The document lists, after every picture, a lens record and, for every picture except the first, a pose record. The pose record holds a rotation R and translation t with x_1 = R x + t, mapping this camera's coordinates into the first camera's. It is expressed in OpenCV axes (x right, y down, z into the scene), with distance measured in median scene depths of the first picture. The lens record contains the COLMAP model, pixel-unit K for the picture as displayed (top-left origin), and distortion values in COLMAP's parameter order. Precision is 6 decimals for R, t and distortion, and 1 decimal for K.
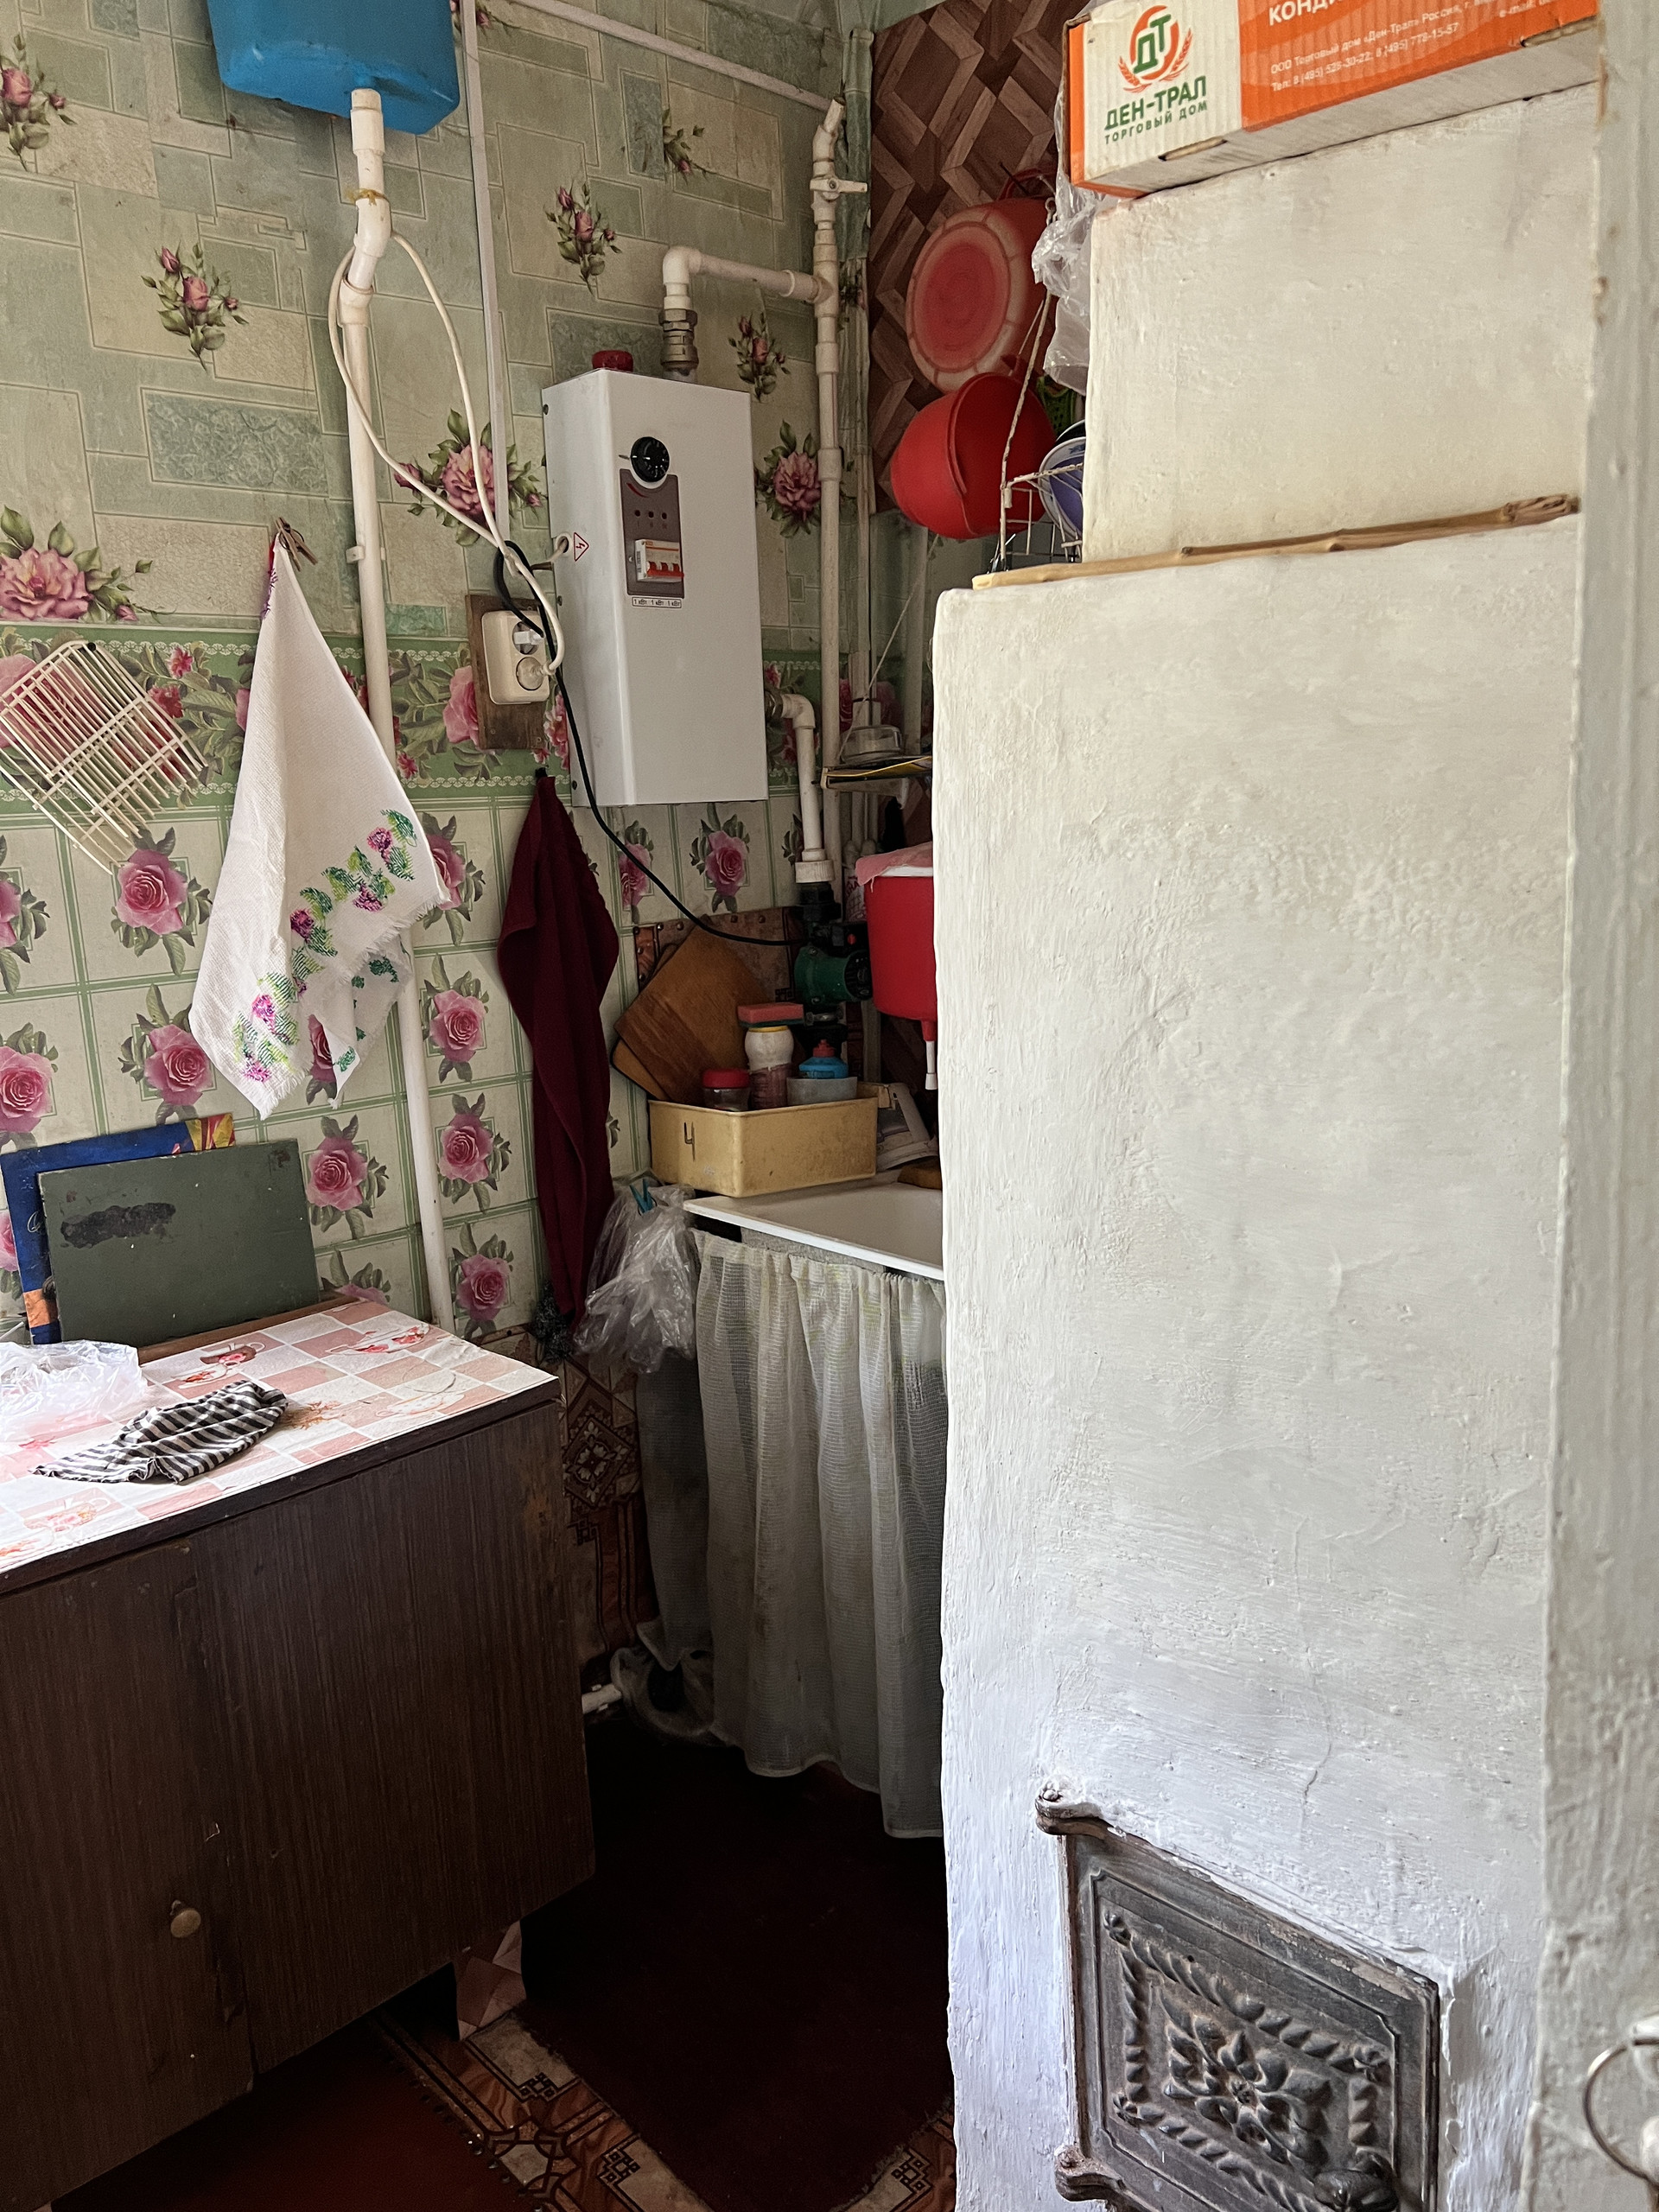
lens RADIAL K [[1768.4, 0, 926.7], [0, 1768.4, 1182.9], [0, 0, 1]] dist [0.074351, -0.111586]
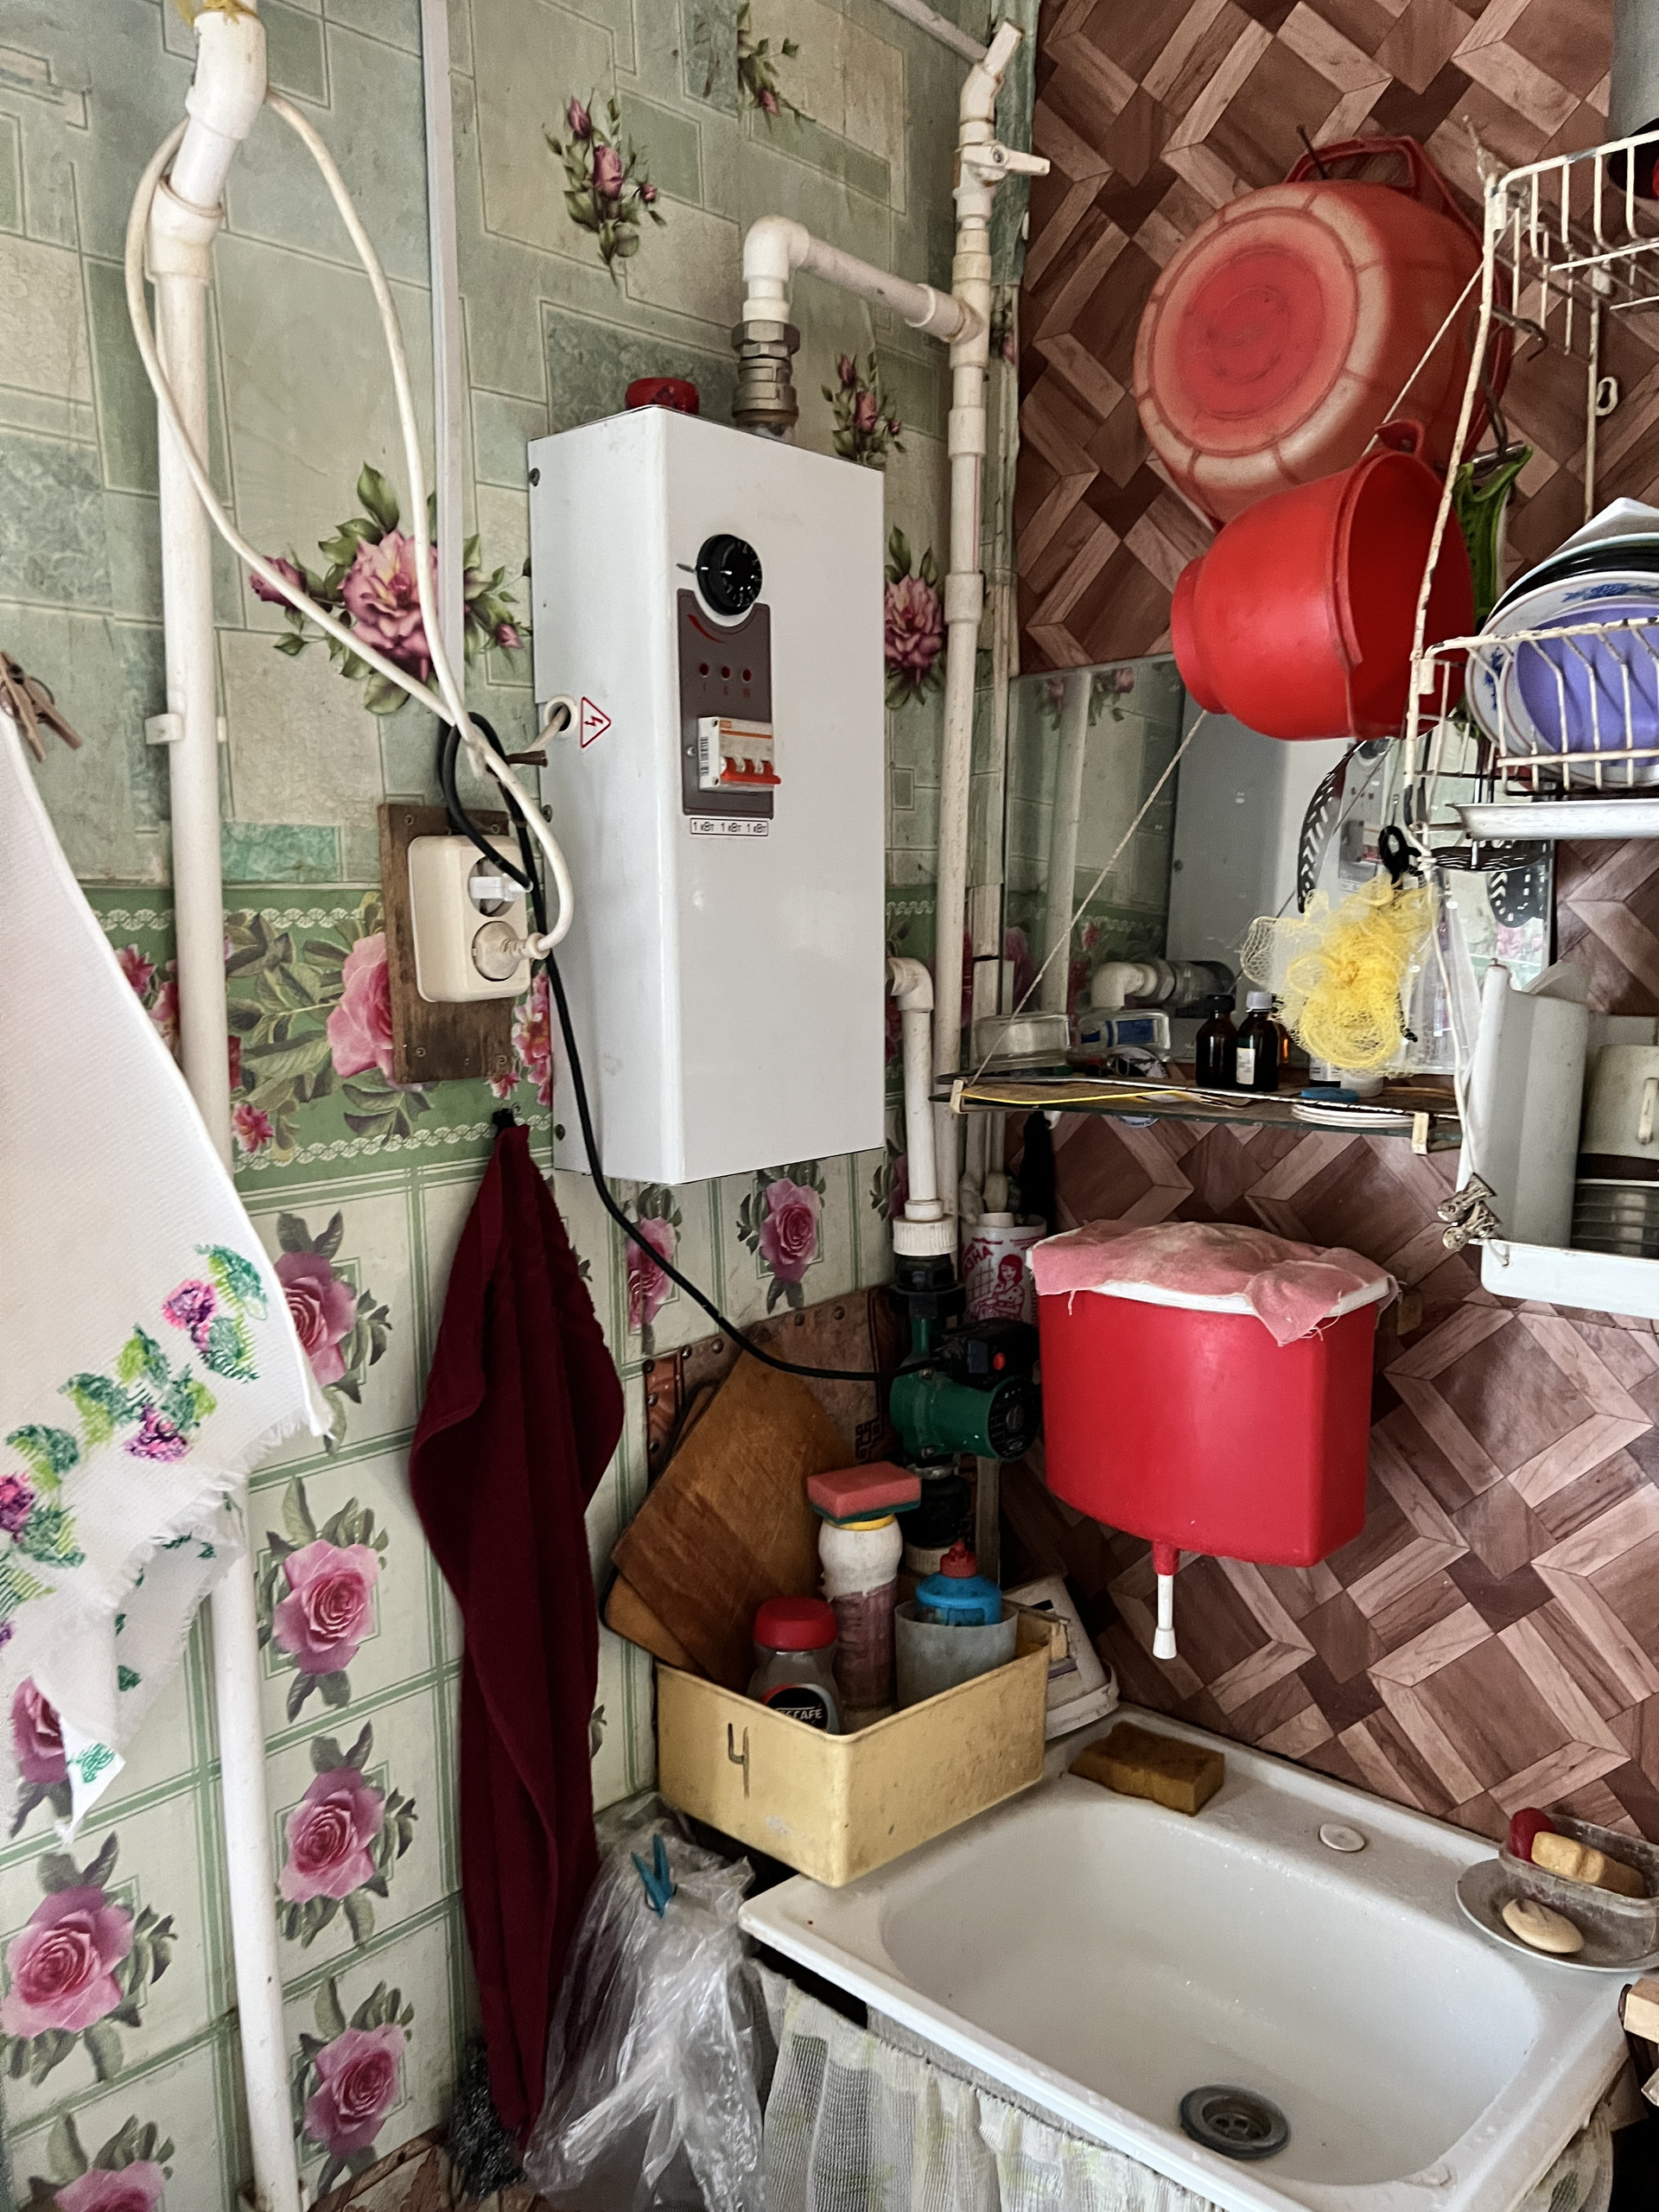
lens RADIAL K [[1768.4, 0, 926.7], [0, 1768.4, 1182.9], [0, 0, 1]] dist [0.074351, -0.111586]
pose [[0.995421, 0.019574, 0.093564, -0.138864], [-0.013284, 0.997639, -0.067375, -0.177311], [-0.094661, 0.065824, 0.993331, 0.449596]]
